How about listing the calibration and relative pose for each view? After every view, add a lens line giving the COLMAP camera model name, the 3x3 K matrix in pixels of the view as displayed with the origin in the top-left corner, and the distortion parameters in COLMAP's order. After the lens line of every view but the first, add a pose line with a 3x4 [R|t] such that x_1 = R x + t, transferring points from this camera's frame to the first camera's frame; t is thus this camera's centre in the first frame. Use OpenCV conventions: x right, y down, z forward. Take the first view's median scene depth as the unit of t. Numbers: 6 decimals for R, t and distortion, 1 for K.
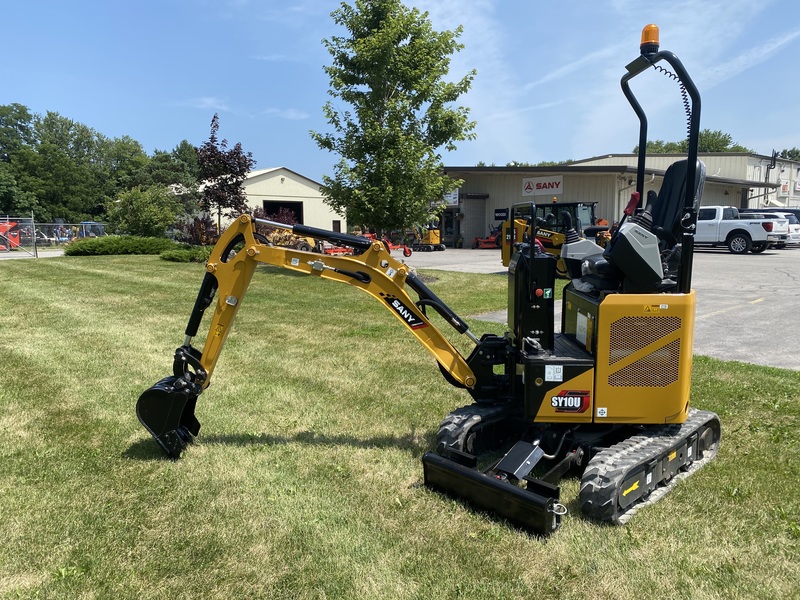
lens RADIAL K [[560.4, 0, 396.4], [0, 560.4, 318.3], [0, 0, 1]] dist [0.060351, -0.071923]
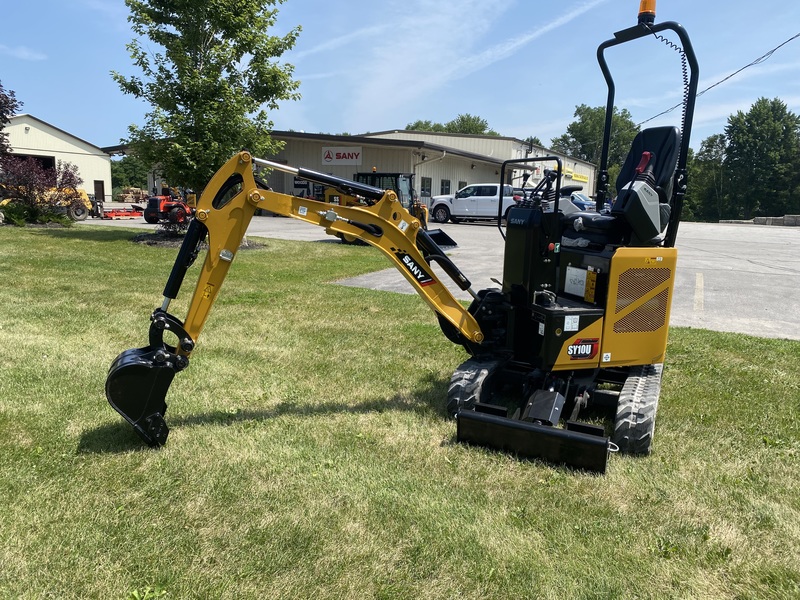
lens RADIAL K [[560.4, 0, 396.4], [0, 560.4, 318.3], [0, 0, 1]] dist [0.060351, -0.071923]
pose [[0.938658, -0.037066, 0.342851, -0.346166], [0.018320, 0.998163, 0.057757, 0.018985], [-0.344362, -0.047933, 0.937612, 0.111181]]
